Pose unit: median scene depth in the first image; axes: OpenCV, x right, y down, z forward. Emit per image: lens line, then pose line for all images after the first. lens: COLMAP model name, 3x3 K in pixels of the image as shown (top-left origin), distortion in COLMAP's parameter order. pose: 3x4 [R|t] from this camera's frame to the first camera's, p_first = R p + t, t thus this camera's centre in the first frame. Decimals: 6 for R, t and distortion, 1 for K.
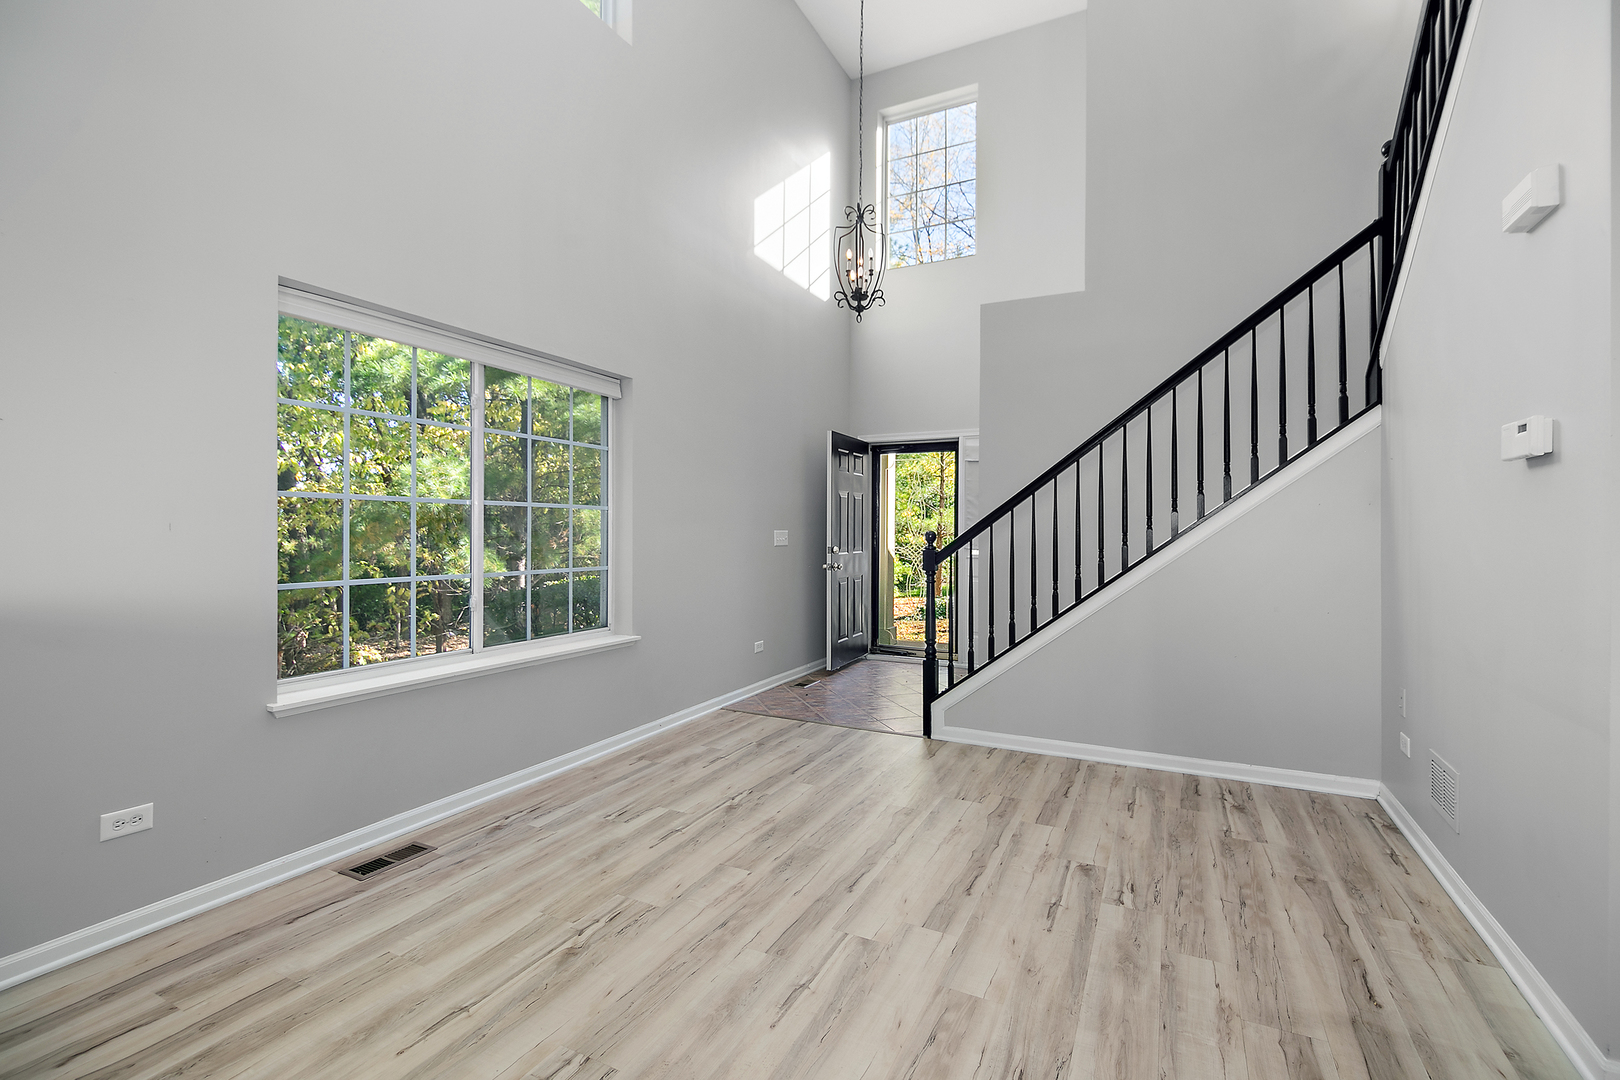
lens RADIAL K [[715.3, 0, 823.1], [0, 715.3, 528.9], [0, 0, 1]] dist [0.014119, -0.007465]
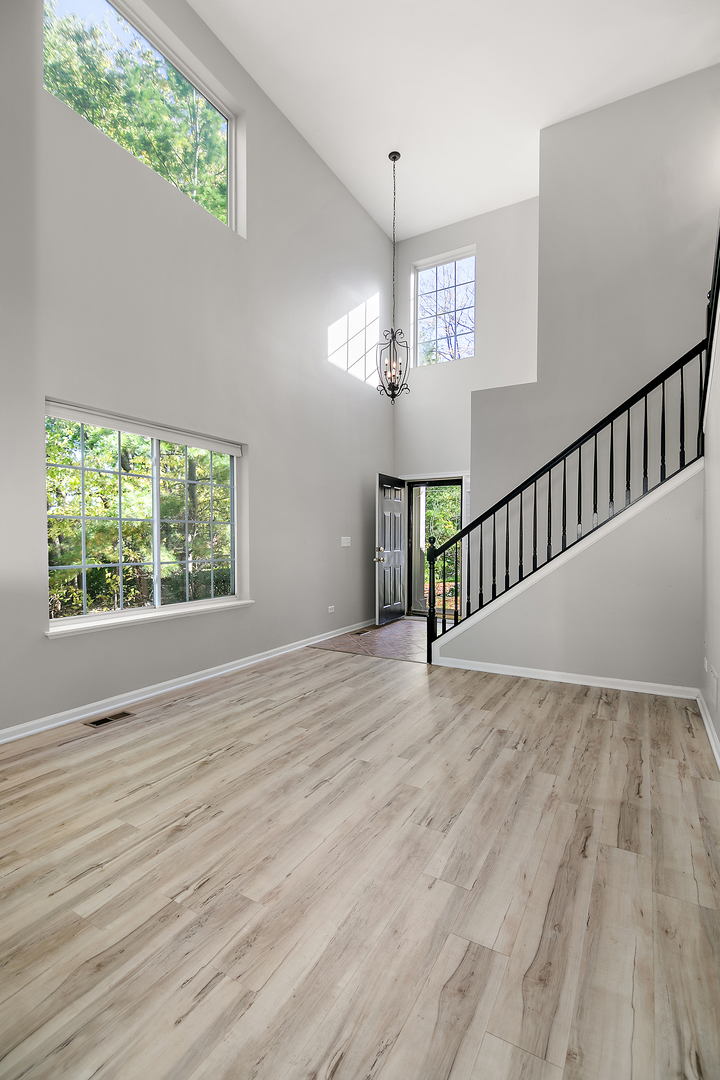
lens RADIAL K [[488.8, 0, 367.3], [0, 488.8, 552.0], [0, 0, 1]] dist [-0.003783, -0.001287]
pose [[0.998298, -0.001923, -0.058282, 0.083961], [0.003745, 0.999507, 0.031182, 0.003390], [0.058193, -0.031347, 0.997813, -0.128620]]
